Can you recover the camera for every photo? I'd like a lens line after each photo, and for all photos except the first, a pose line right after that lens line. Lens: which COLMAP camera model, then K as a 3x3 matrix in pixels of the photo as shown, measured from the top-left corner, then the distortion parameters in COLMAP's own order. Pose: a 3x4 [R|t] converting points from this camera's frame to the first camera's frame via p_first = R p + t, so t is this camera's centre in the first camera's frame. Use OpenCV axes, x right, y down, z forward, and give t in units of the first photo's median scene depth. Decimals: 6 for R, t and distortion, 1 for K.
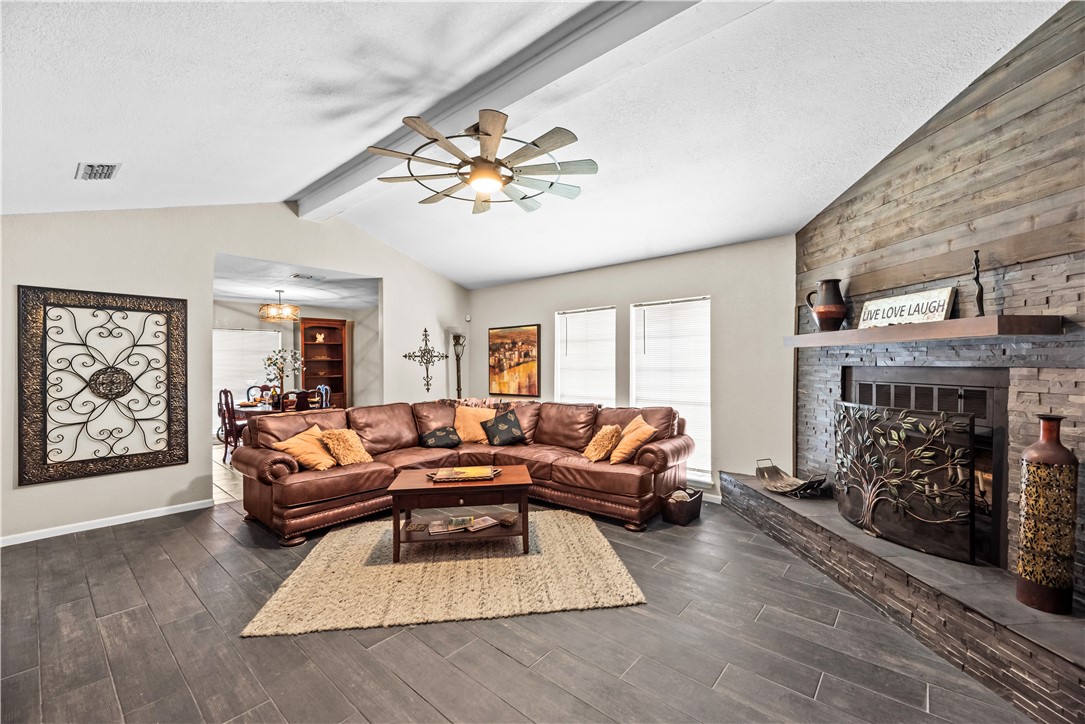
lens RADIAL K [[450.7, 0, 515.1], [0, 450.7, 366.3], [0, 0, 1]] dist [-0.014179, 0.001274]
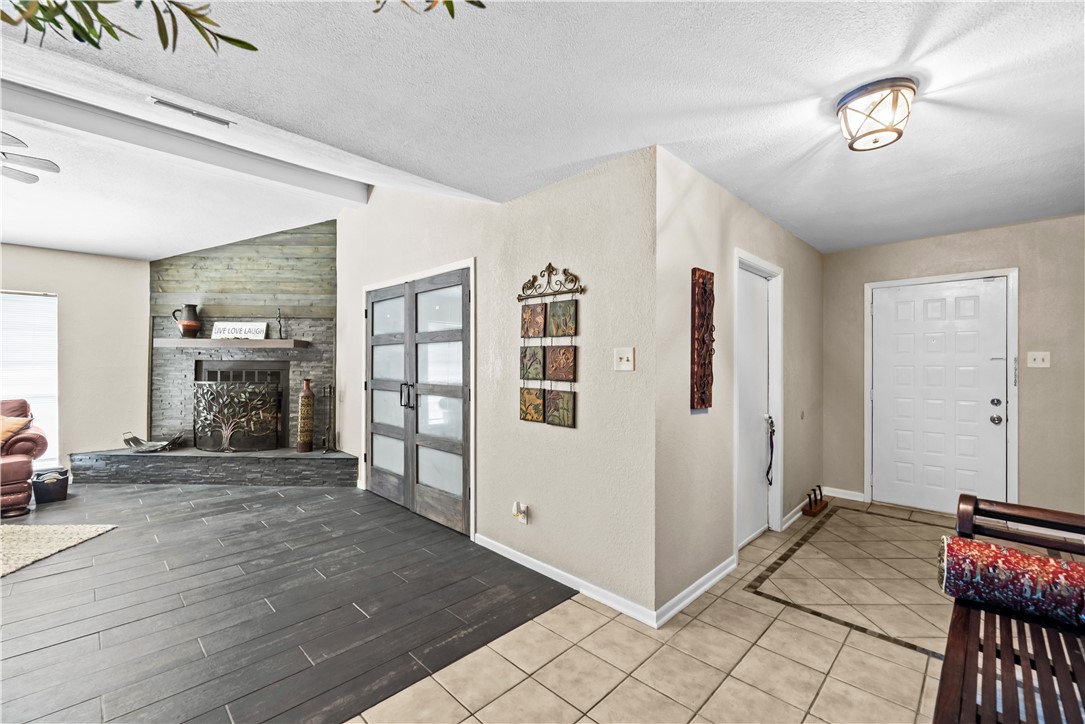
lens RADIAL K [[450.7, 0, 533.8], [0, 450.7, 363.8], [0, 0, 1]] dist [-0.014179, 0.001274]
pose [[0.075333, 0.001384, 0.997158, -0.904073], [-0.002753, 0.999996, -0.001180, 0.013164], [-0.997155, -0.002657, 0.075336, -0.367170]]
